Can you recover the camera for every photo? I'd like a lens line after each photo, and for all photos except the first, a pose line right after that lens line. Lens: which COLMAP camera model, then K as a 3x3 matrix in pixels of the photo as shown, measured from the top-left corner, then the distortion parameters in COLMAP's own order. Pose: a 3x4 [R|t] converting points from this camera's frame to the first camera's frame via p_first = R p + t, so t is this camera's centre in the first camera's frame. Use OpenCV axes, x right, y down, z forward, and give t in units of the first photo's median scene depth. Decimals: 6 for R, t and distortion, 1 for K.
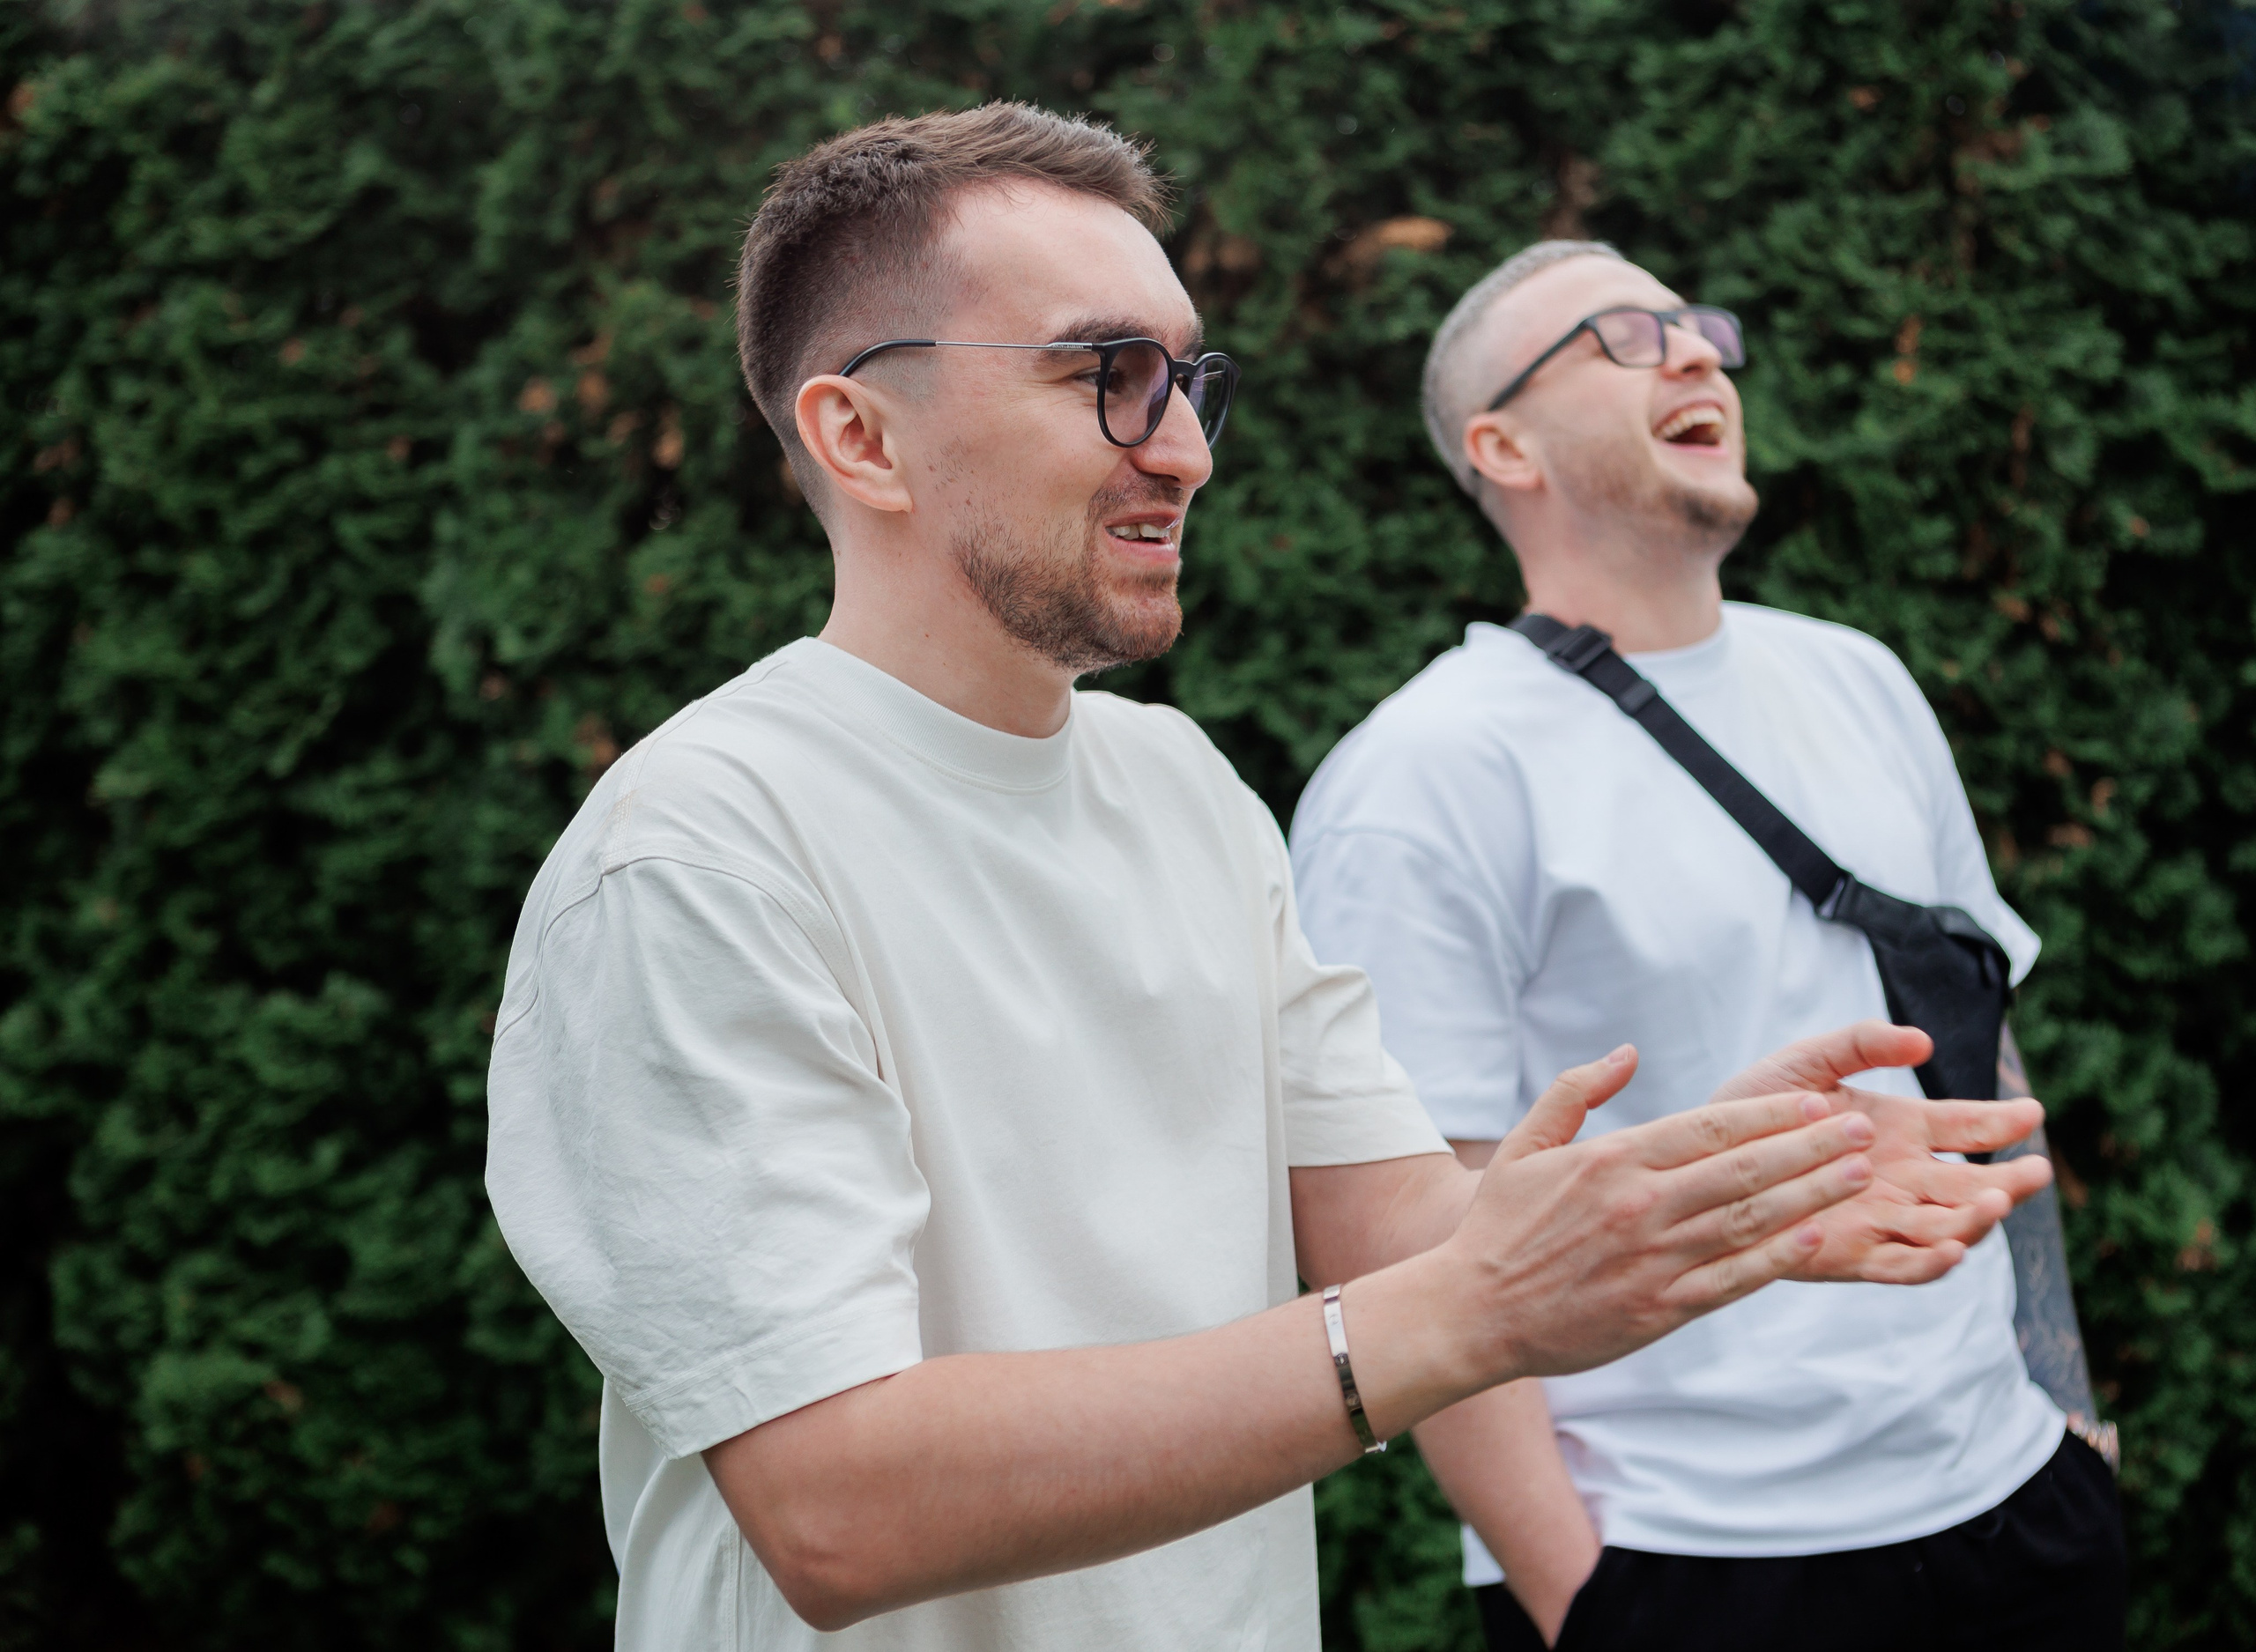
lens RADIAL K [[3230.0, 0, 1135.1], [0, 3230.0, 821.8], [0, 0, 1]] dist [-0.048403, 0.000000]
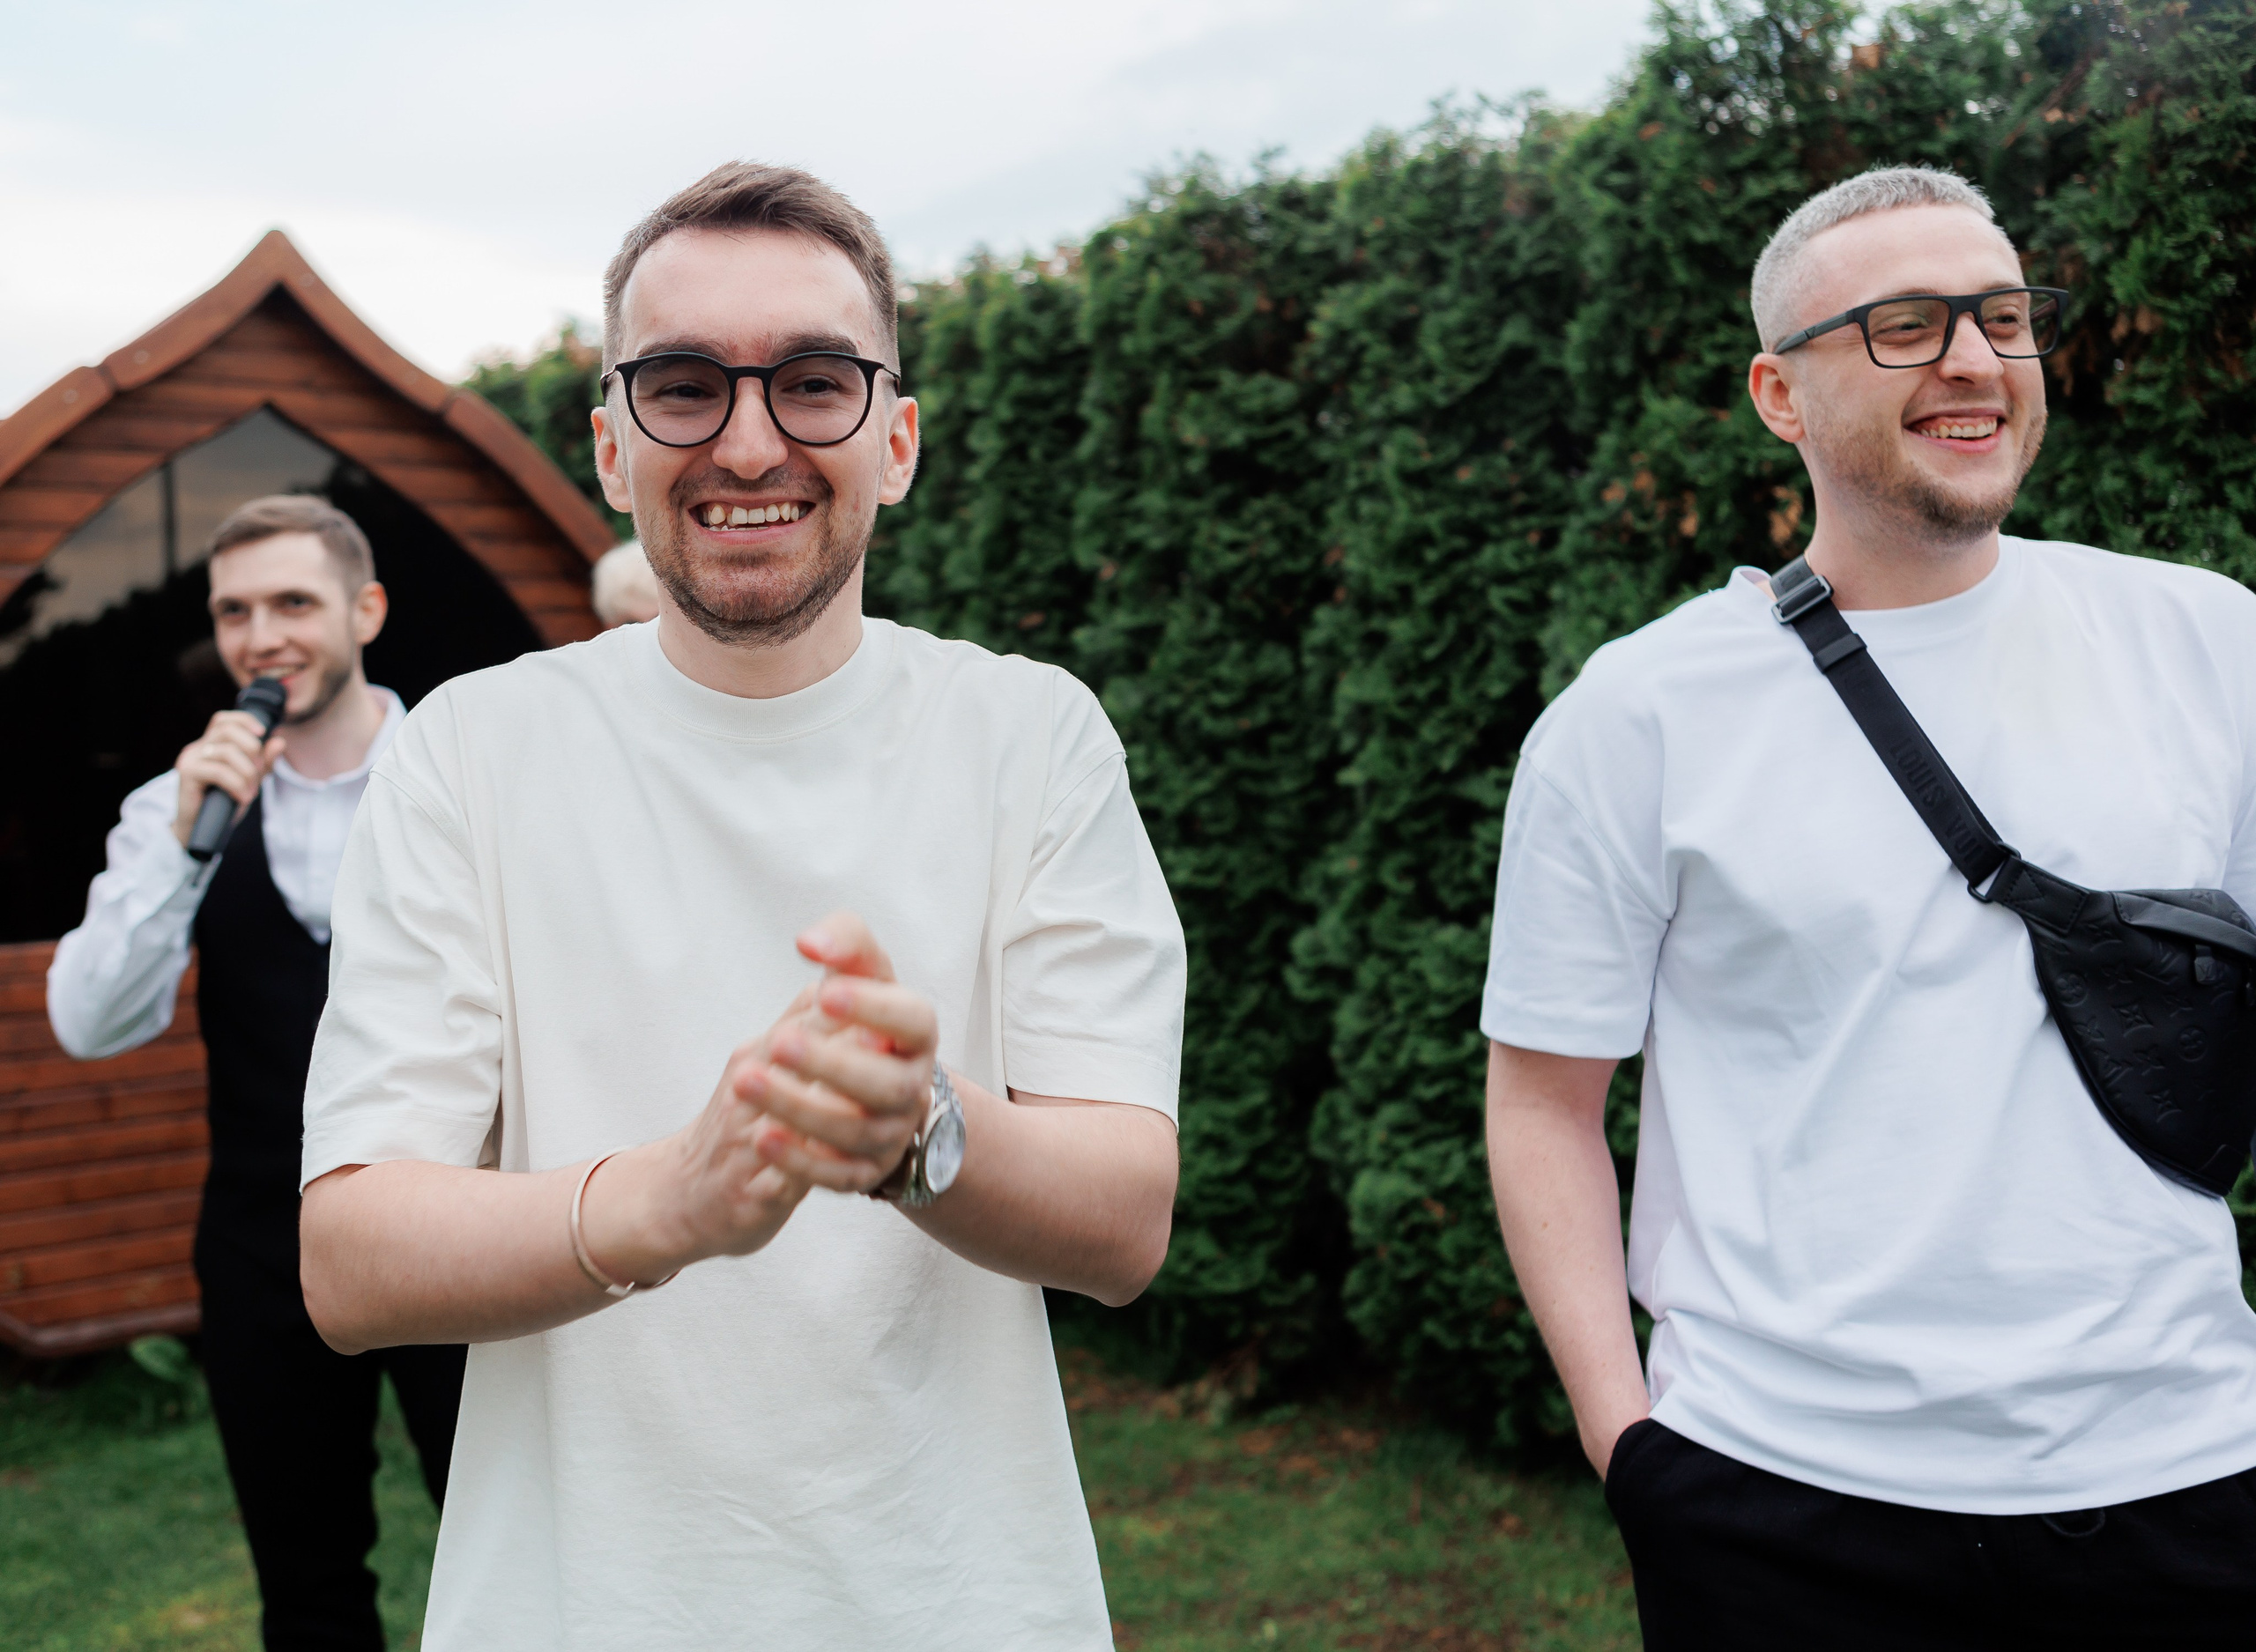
lens RADIAL K [[2177.0, 0, 1123.7], [0, 2177.0, 816.8], [0, 0, 1]] dist [0.004216, 0.000000]
pose [[0.771437, 0.019660, -0.636002, 0.235653], [-0.023609, 0.999719, 0.002267, 0.006440], [0.635868, 0.013266, 0.771684, 0.168165]]
